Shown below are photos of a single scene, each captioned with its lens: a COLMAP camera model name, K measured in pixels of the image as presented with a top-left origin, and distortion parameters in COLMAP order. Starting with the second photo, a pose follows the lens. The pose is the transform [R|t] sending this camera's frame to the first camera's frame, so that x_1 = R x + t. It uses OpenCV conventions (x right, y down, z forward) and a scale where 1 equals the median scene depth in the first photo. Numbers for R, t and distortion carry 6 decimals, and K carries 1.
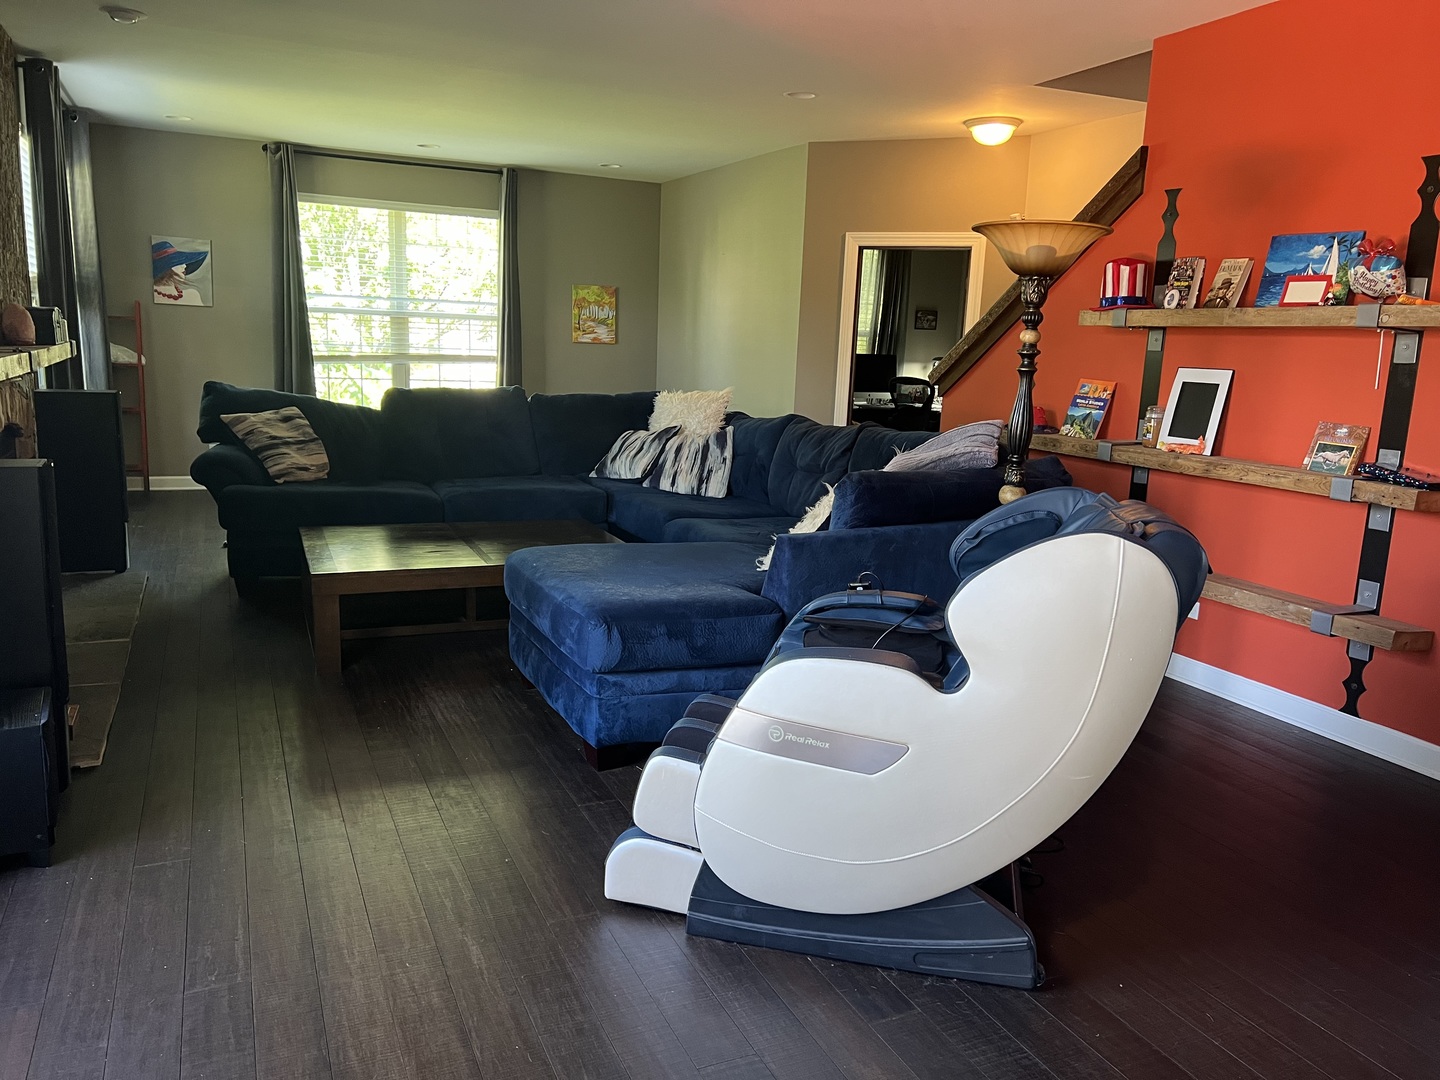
lens RADIAL K [[1082.9, 0, 729.7], [0, 1082.9, 537.1], [0, 0, 1]] dist [0.045908, -0.055686]
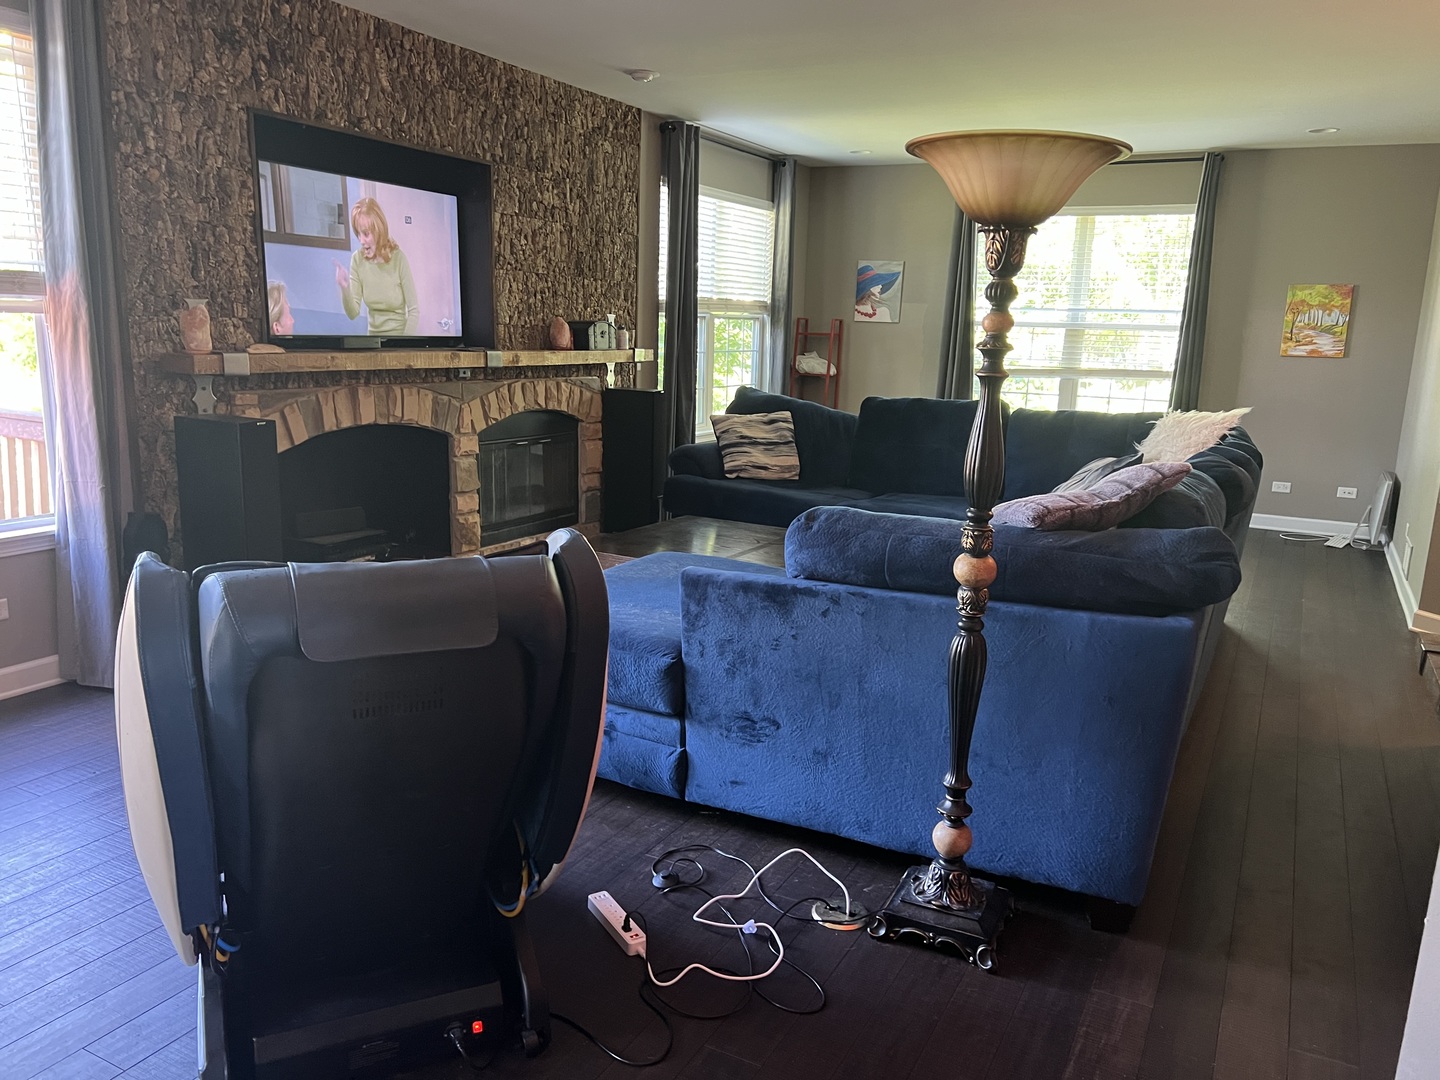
lens RADIAL K [[1082.9, 0, 728.2], [0, 1082.9, 543.6], [0, 0, 1]] dist [0.045908, -0.055686]
pose [[0.616649, 0.136021, -0.775398, 0.292617], [-0.148142, 0.987413, 0.055400, -0.029445], [0.773174, 0.080707, 0.629038, 0.210609]]
